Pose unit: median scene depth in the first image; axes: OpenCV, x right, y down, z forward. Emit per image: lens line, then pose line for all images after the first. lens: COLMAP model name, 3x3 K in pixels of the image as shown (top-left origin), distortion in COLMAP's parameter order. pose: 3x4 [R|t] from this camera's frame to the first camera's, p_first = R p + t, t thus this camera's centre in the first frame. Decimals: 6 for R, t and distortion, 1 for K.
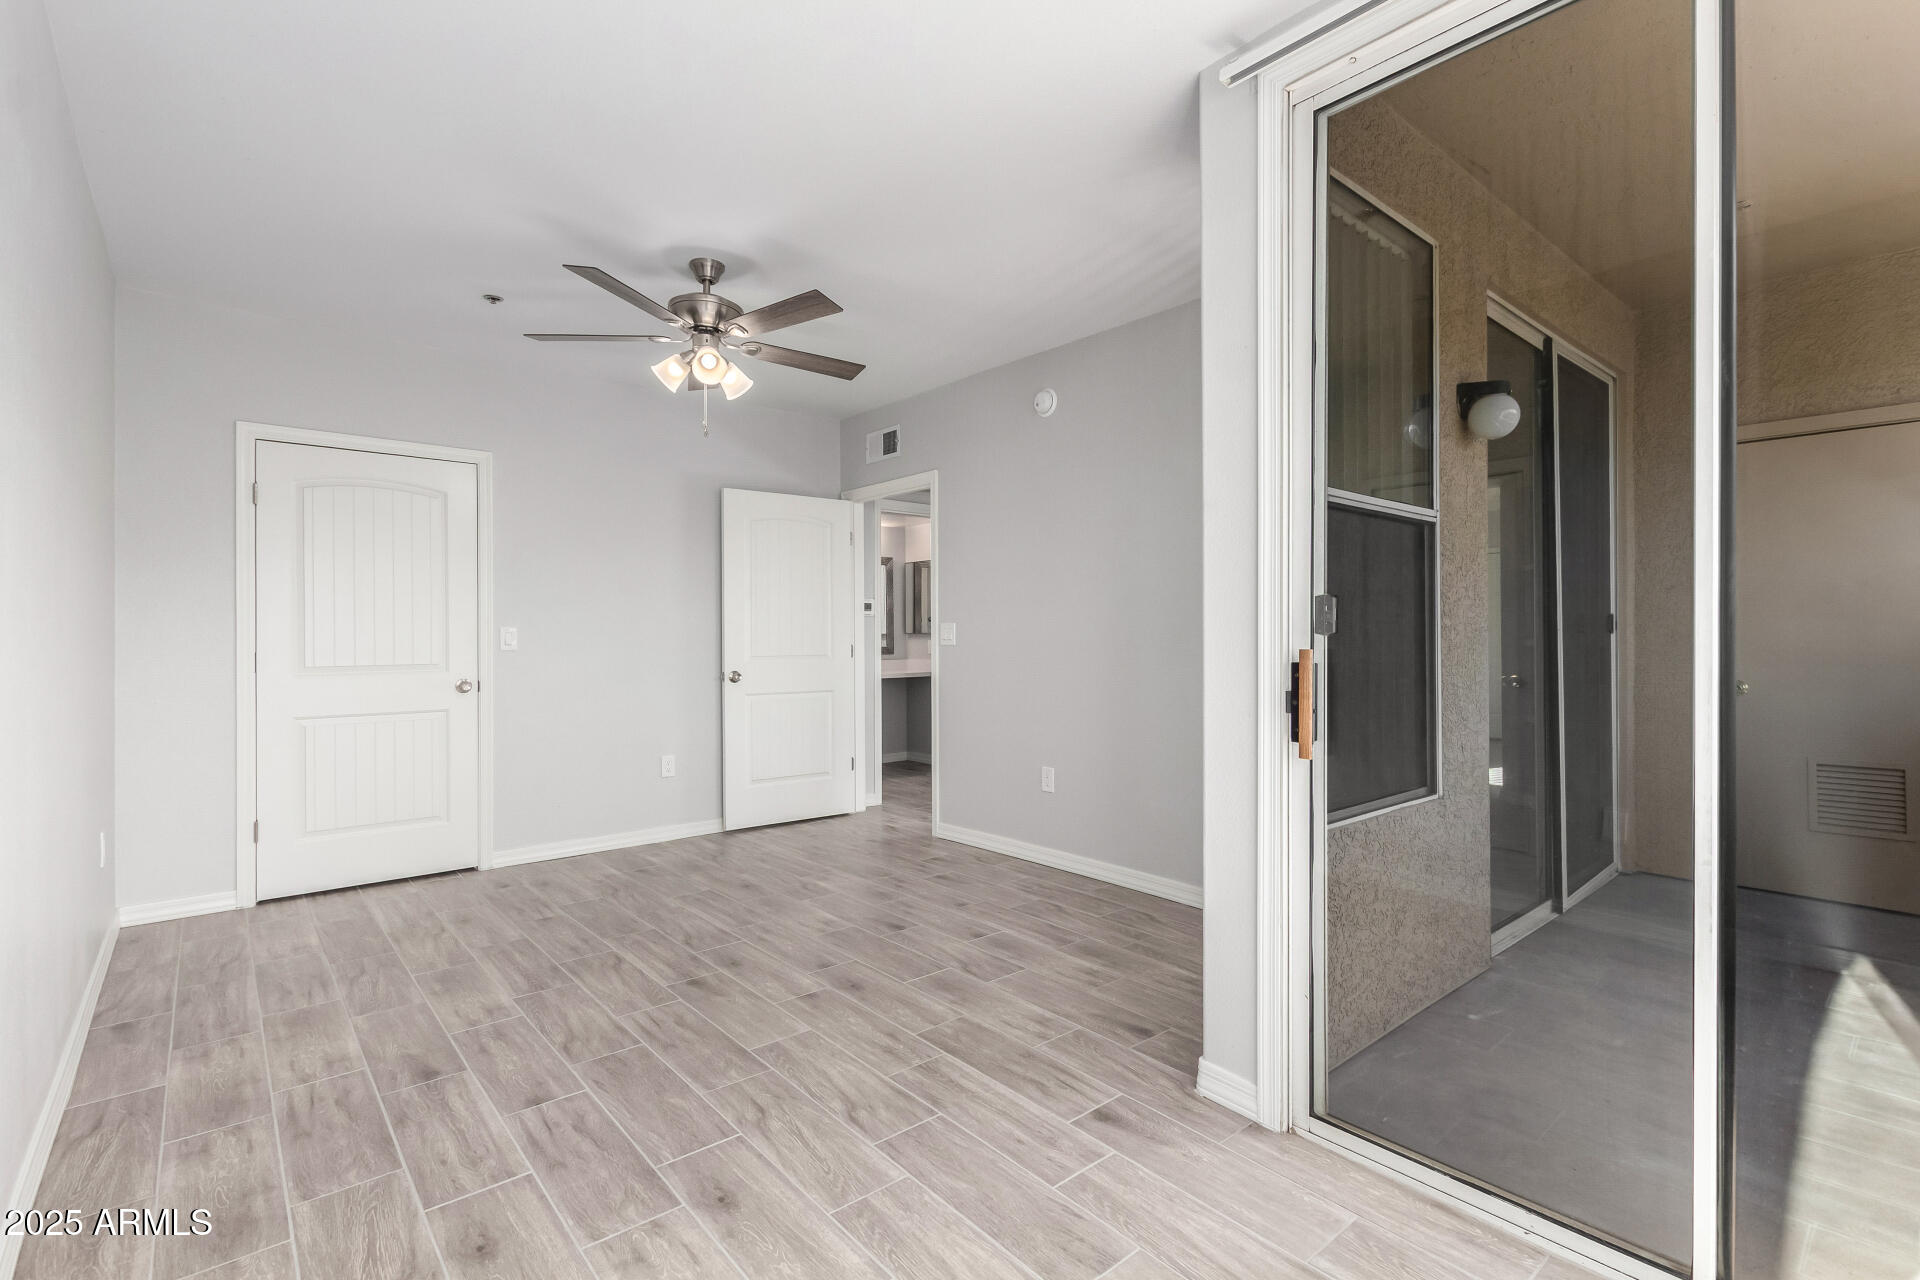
lens RADIAL K [[879.8, 0, 973.2], [0, 879.8, 639.4], [0, 0, 1]] dist [0.003901, -0.000653]
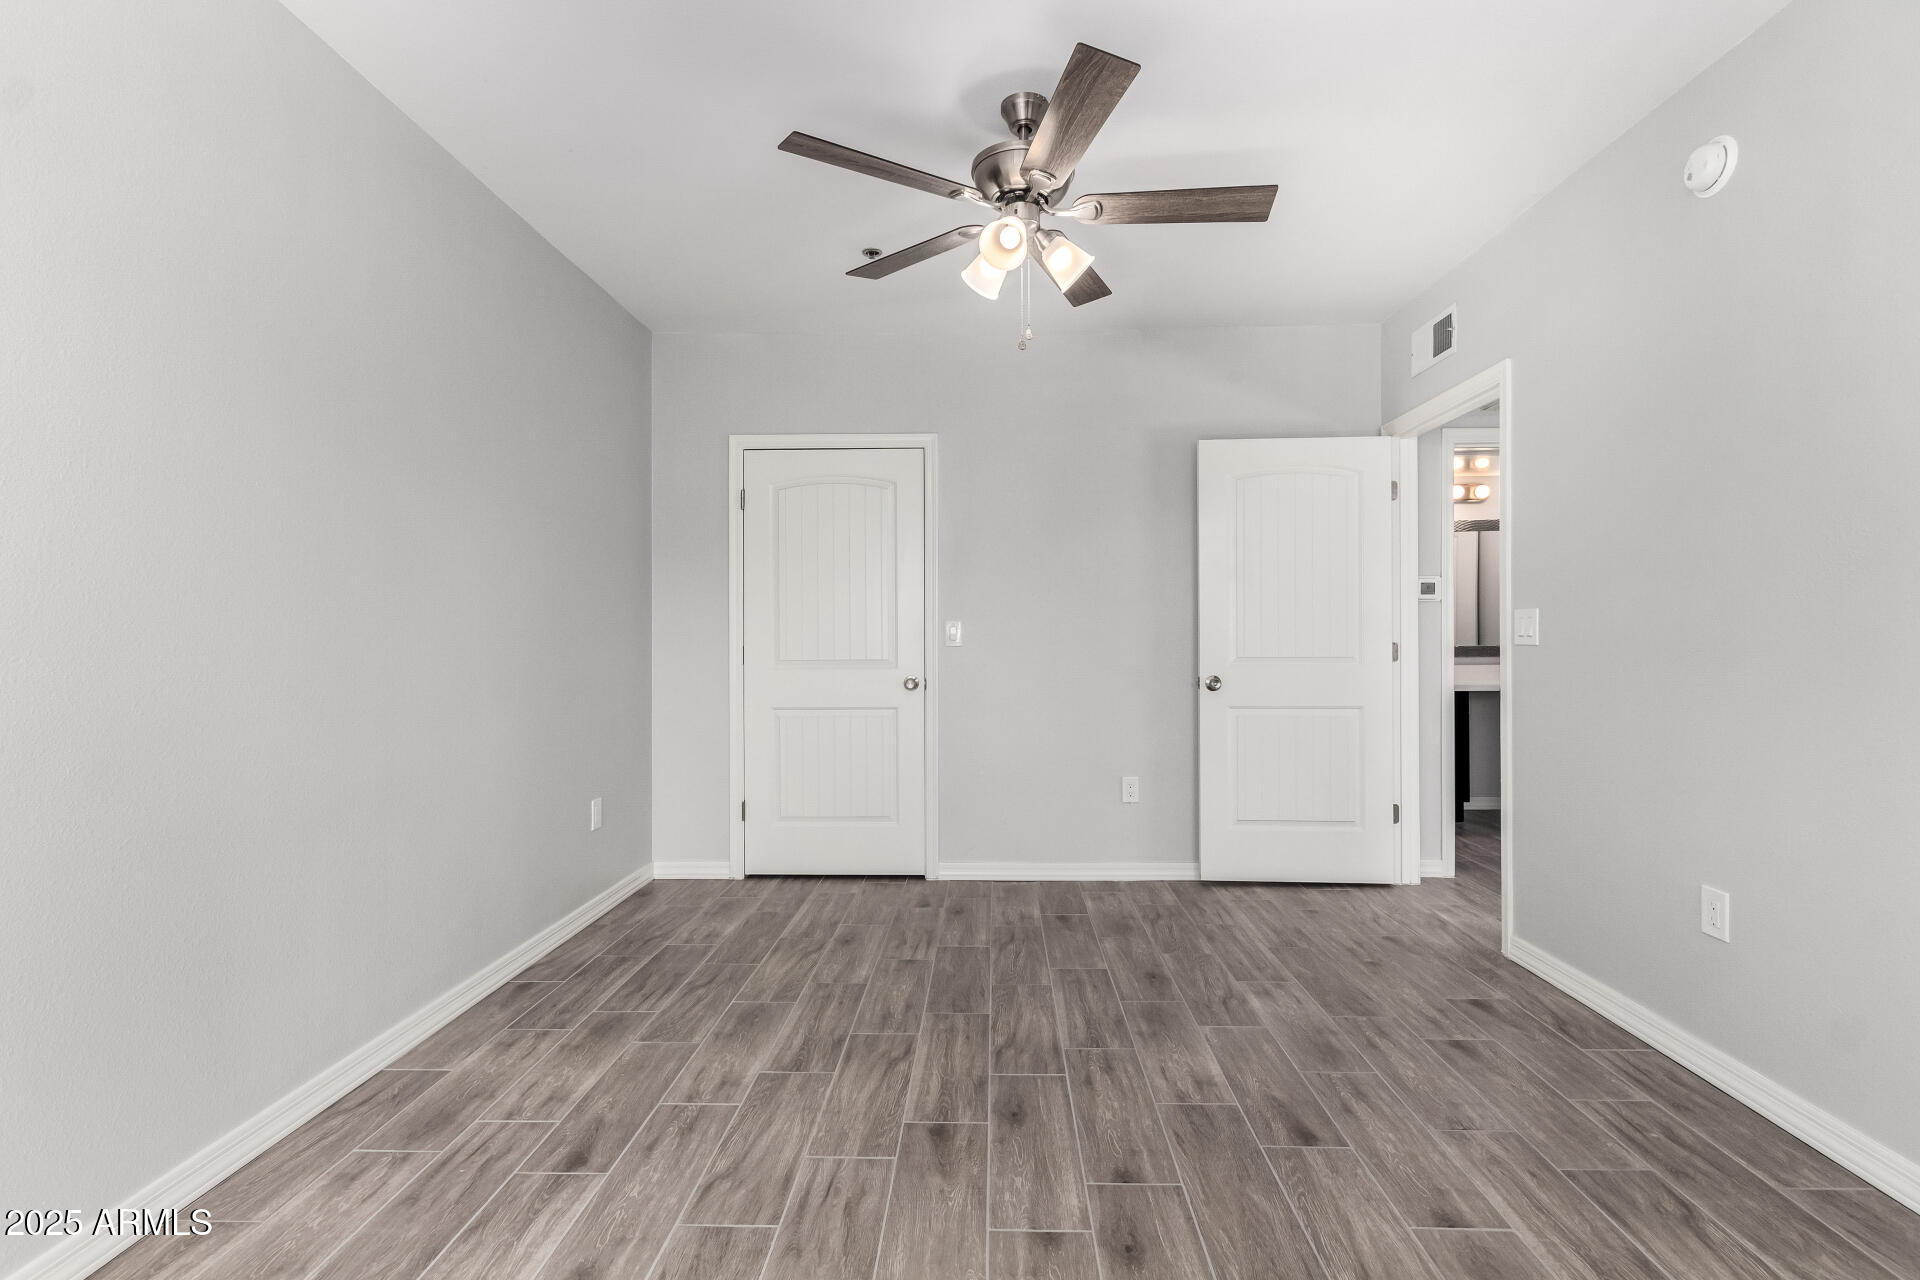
lens RADIAL K [[879.8, 0, 973.2], [0, 879.8, 639.4], [0, 0, 1]] dist [0.003901, -0.000653]
pose [[0.739236, 0.004762, -0.673430, 0.138911], [-0.002129, 0.999987, 0.004735, 0.000917], [0.673443, -0.002067, 0.739236, 0.427464]]
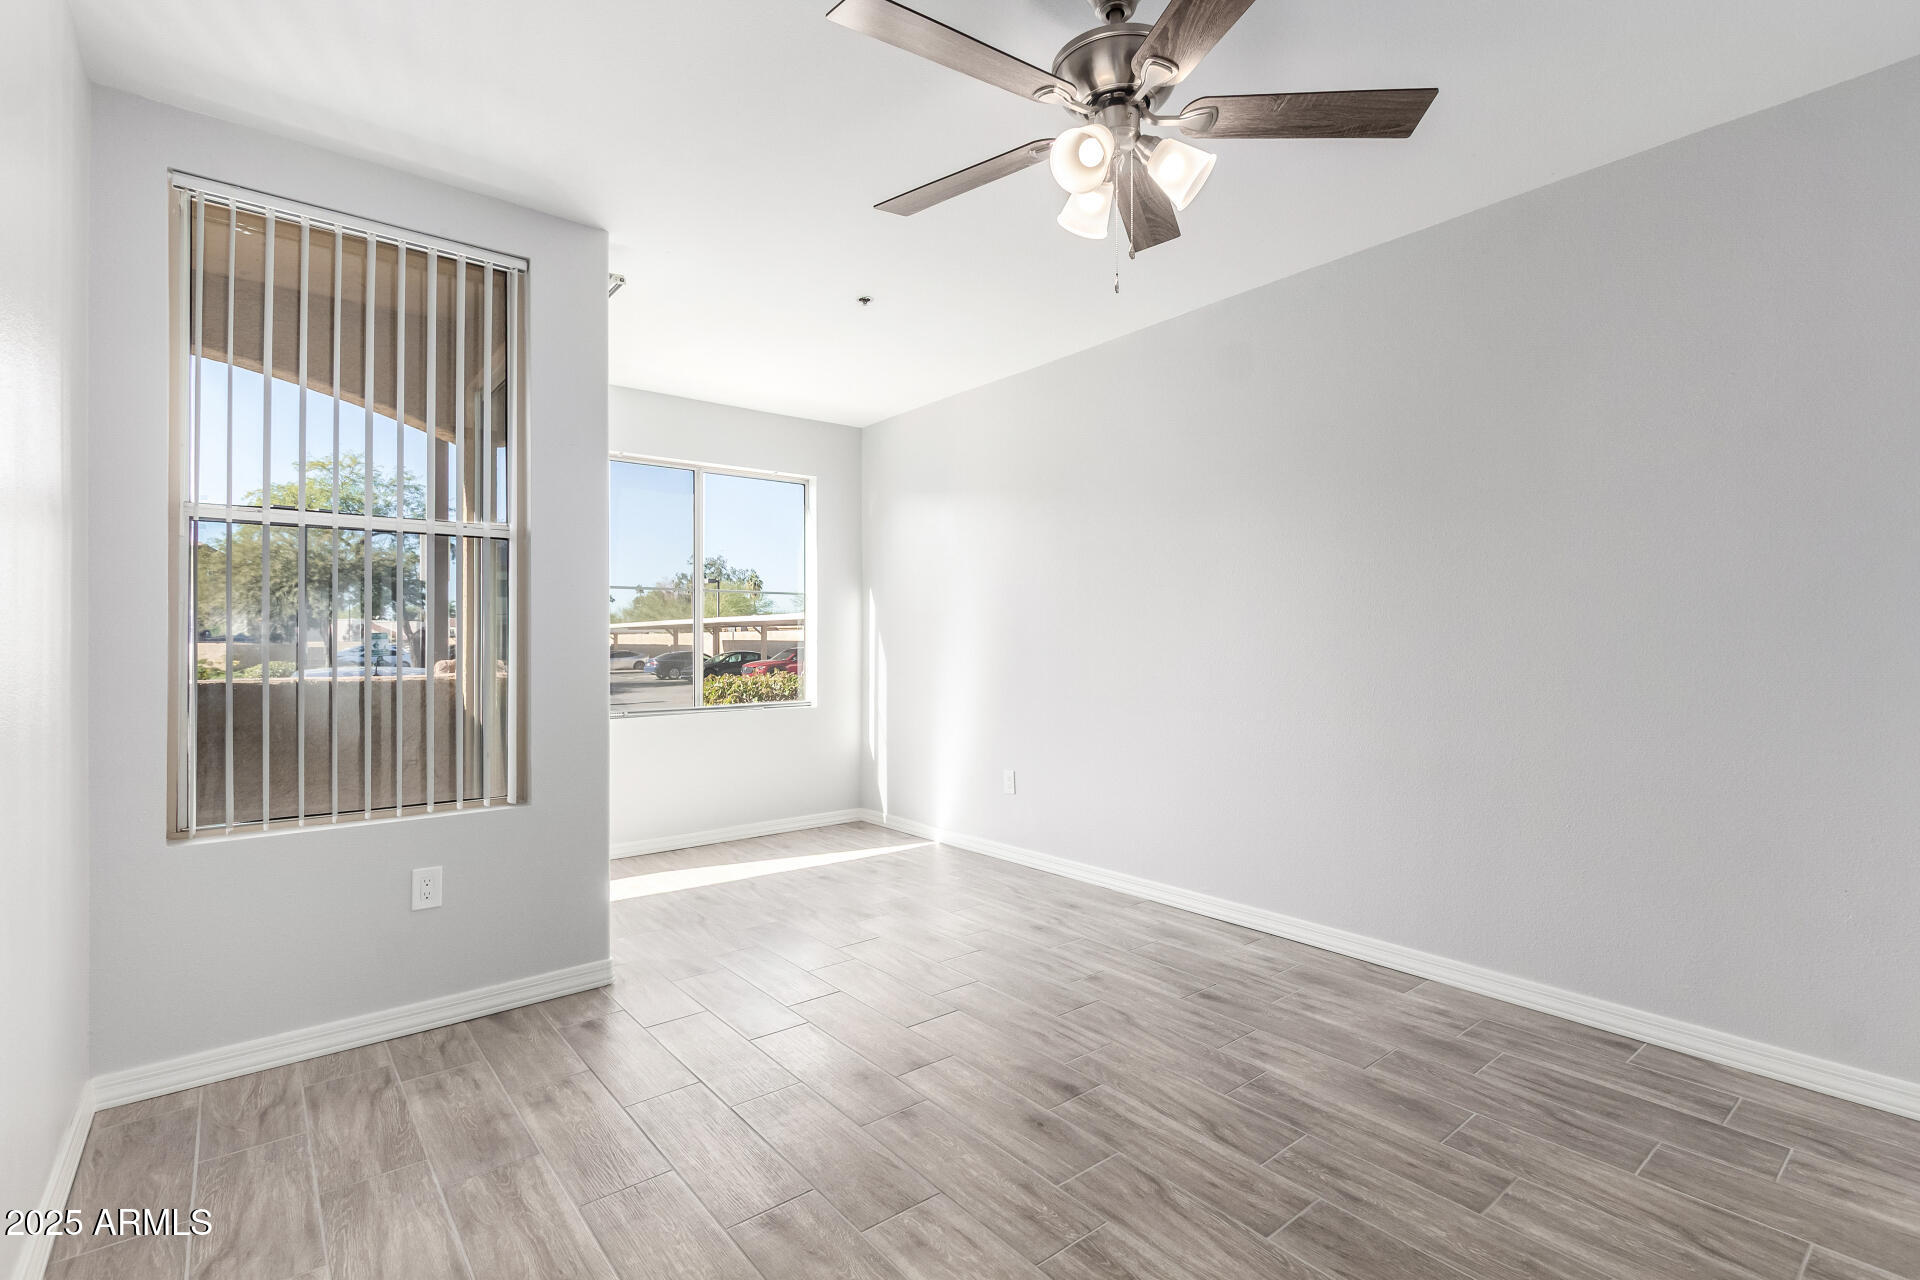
lens RADIAL K [[878.3, 0, 968.5], [0, 878.3, 637.8], [0, 0, 1]] dist [0.000027, 0.000294]
pose [[-0.999662, 0.006305, 0.025228, -0.210000], [0.006239, 0.999977, -0.002680, -0.006276], [-0.025244, -0.002521, -0.999678, 1.493806]]
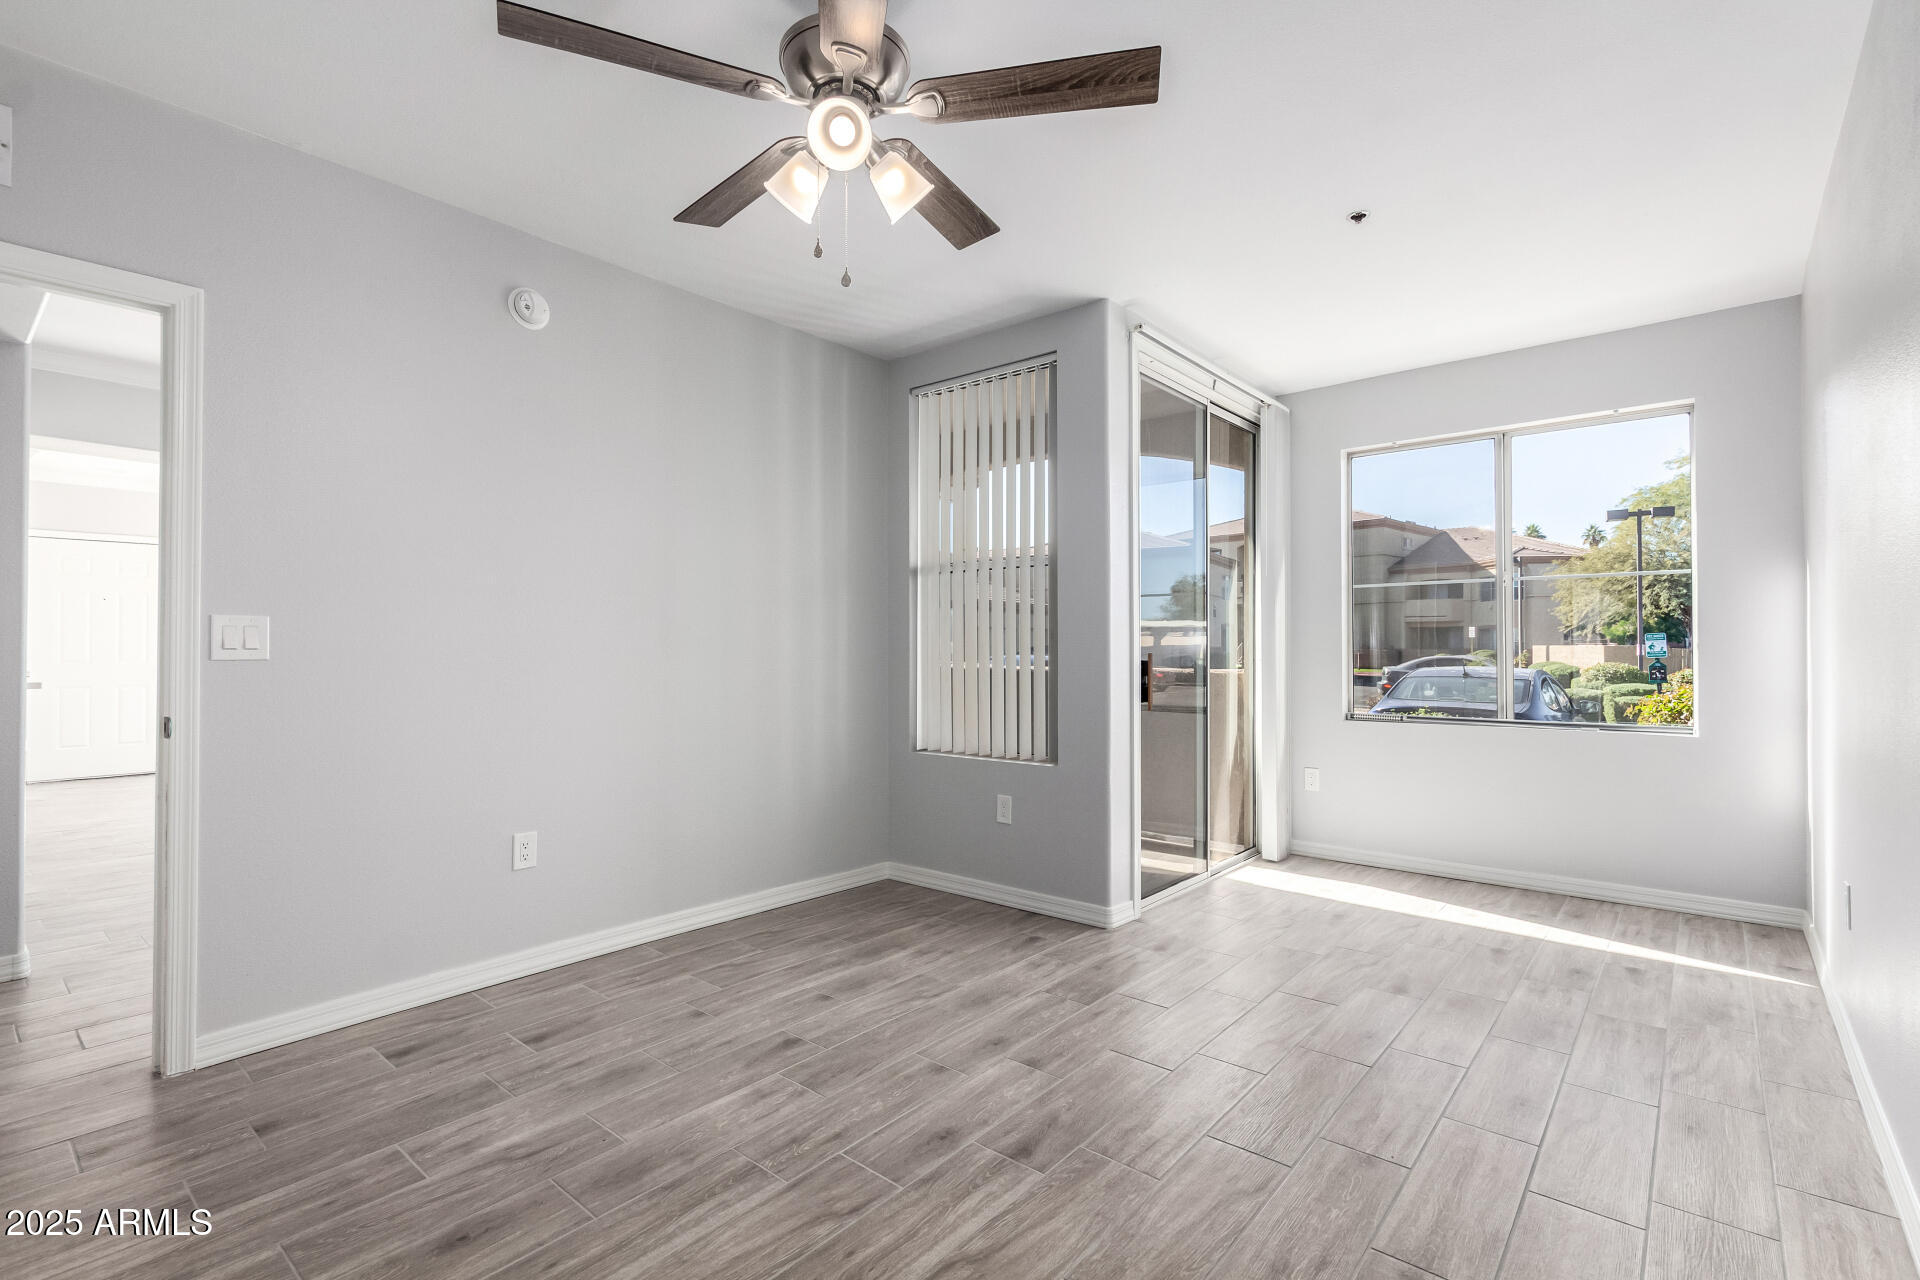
lens RADIAL K [[878.3, 0, 968.5], [0, 878.3, 637.8], [0, 0, 1]] dist [0.000027, 0.000294]
pose [[-0.158336, 0.014266, 0.987282, -0.826043], [0.002914, 0.999898, -0.013981, 0.002839], [-0.987381, 0.000663, -0.158361, 0.964010]]
